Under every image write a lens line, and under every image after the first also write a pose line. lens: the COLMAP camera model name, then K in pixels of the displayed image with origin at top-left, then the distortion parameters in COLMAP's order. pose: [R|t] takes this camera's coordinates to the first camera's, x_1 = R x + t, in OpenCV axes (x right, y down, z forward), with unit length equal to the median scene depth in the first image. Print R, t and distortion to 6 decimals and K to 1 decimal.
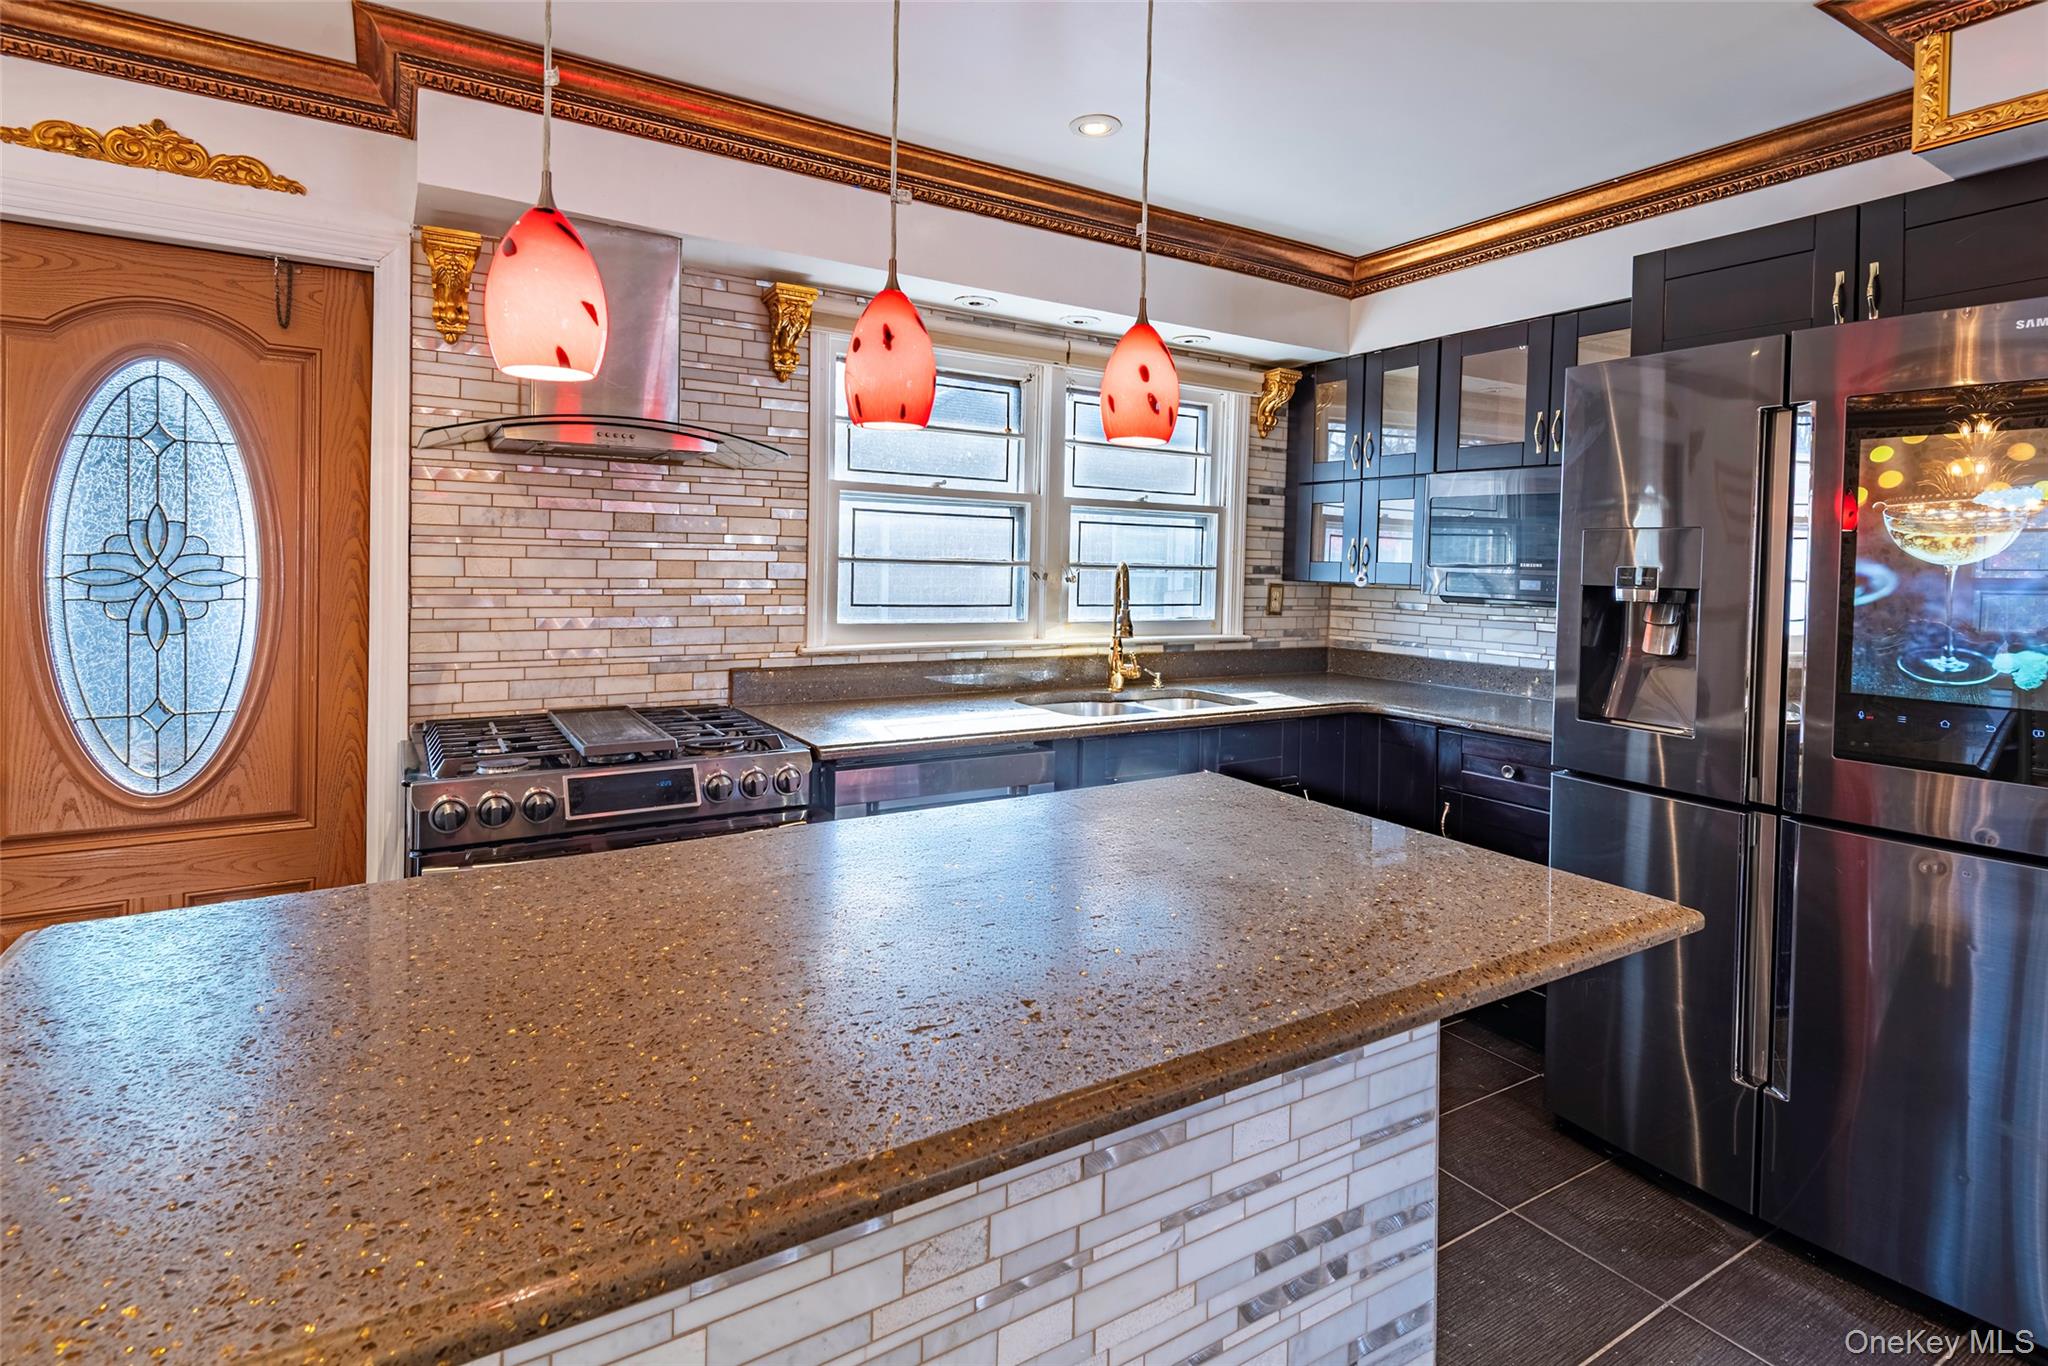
lens RADIAL K [[991.5, 0, 1023.4], [0, 991.5, 579.5], [0, 0, 1]] dist [0.017291, -0.011818]
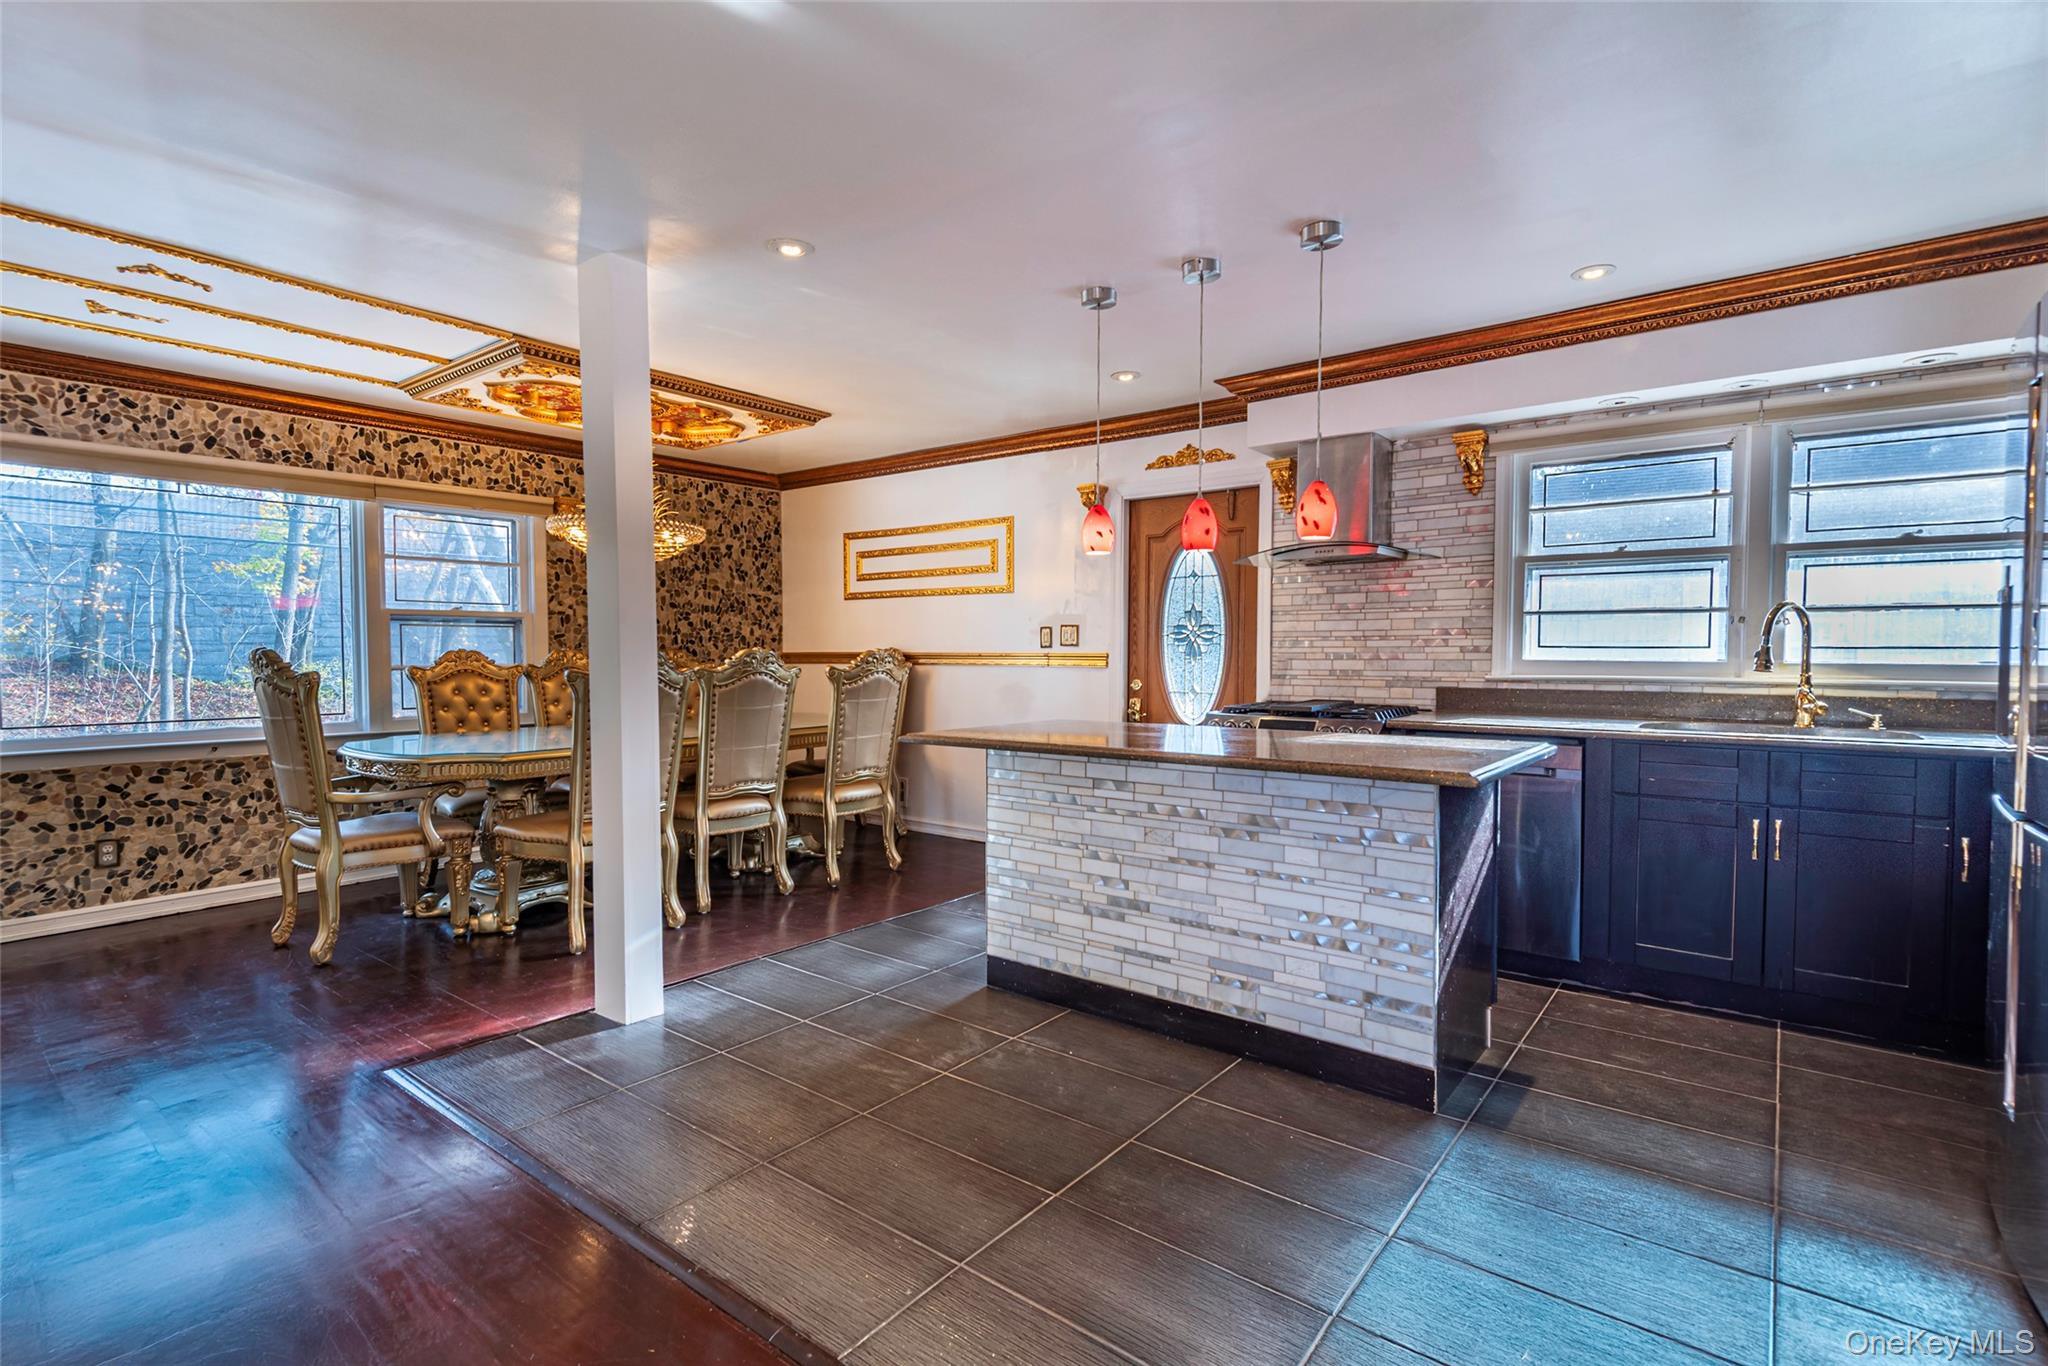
lens RADIAL K [[933.0, 0, 1031.8], [0, 933.0, 679.9], [0, 0, 1]] dist [0.042722, -0.027887]
pose [[0.354425, 0.011161, -0.935018, 0.919552], [-0.007772, 0.999929, 0.008990, 0.075714], [0.935052, 0.004080, 0.354486, -0.128502]]
